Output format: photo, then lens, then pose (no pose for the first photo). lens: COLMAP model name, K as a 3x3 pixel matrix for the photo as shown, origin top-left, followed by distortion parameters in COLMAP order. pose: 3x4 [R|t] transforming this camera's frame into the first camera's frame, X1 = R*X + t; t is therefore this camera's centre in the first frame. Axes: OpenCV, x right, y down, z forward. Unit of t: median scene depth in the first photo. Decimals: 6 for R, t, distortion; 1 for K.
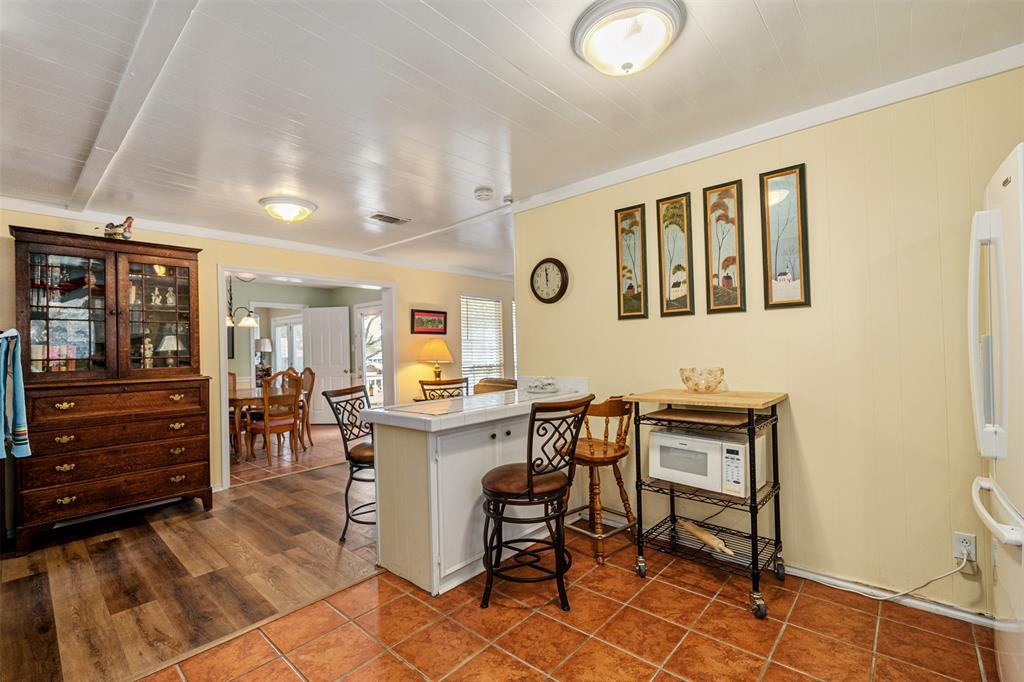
lens RADIAL K [[451.8, 0, 511.4], [0, 451.8, 341.8], [0, 0, 1]] dist [0.000677, -0.000032]
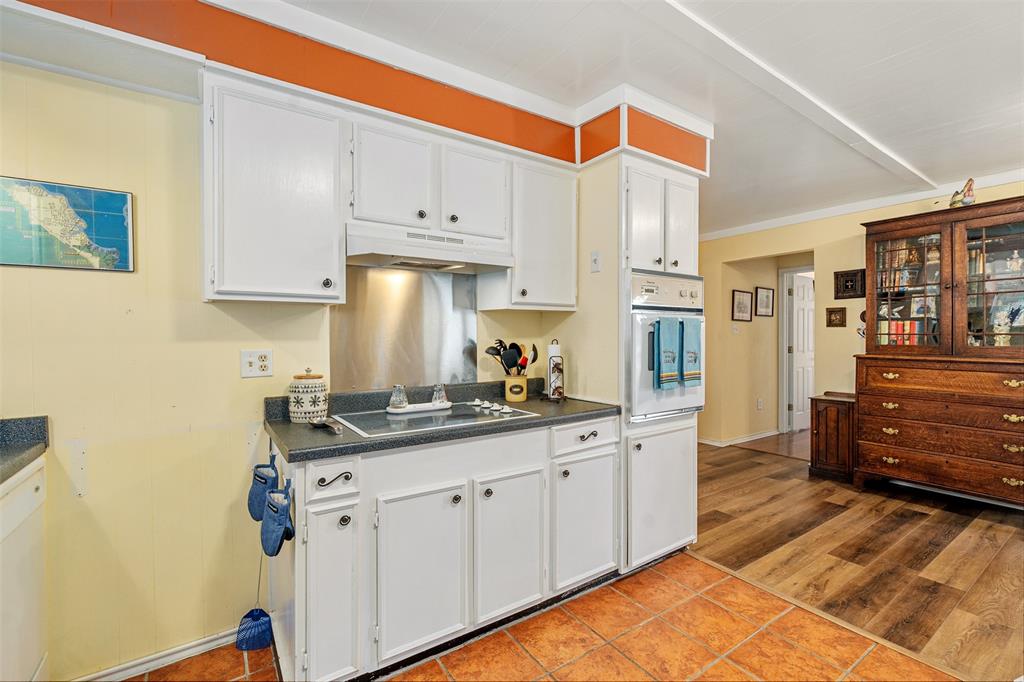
lens RADIAL K [[451.8, 0, 512.9], [0, 451.8, 341.3], [0, 0, 1]] dist [0.000677, -0.000032]
pose [[-0.241242, 0.037610, -0.969736, 0.309890], [0.026063, 0.999139, 0.032267, -0.003447], [0.970115, -0.017490, -0.242014, 0.365499]]
